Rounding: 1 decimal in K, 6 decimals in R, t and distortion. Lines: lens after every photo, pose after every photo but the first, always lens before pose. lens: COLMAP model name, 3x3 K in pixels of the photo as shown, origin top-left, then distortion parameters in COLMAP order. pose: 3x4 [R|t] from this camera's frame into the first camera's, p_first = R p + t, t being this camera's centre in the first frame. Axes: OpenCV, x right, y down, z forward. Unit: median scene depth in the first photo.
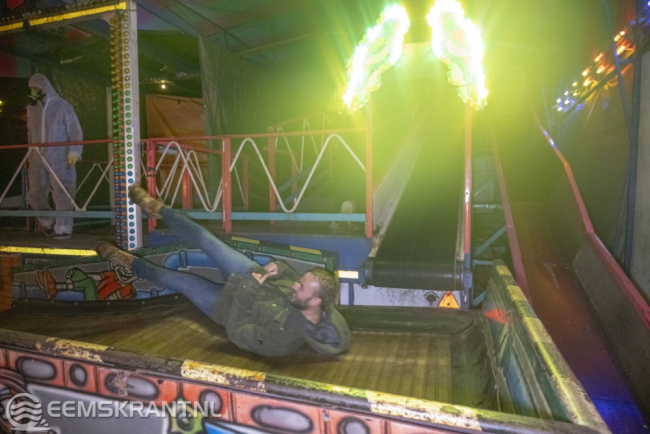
lens RADIAL K [[448.4, 0, 325.0], [0, 448.4, 217.0], [0, 0, 1]] dist [-0.008349, -0.003630]
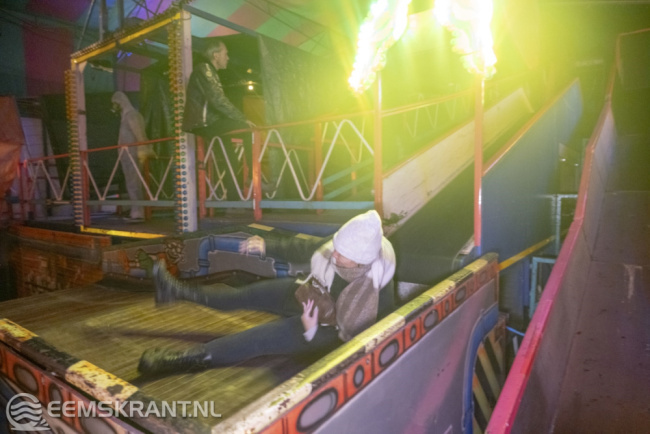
lens RADIAL K [[443.9, 0, 325.0], [0, 443.9, 217.0], [0, 0, 1]] dist [-0.003267, -0.003415]
pose [[0.941474, 0.011151, -0.336900, 0.293160], [-0.008047, 0.999911, 0.010609, 0.015715], [0.336988, -0.007277, 0.941481, 0.078662]]
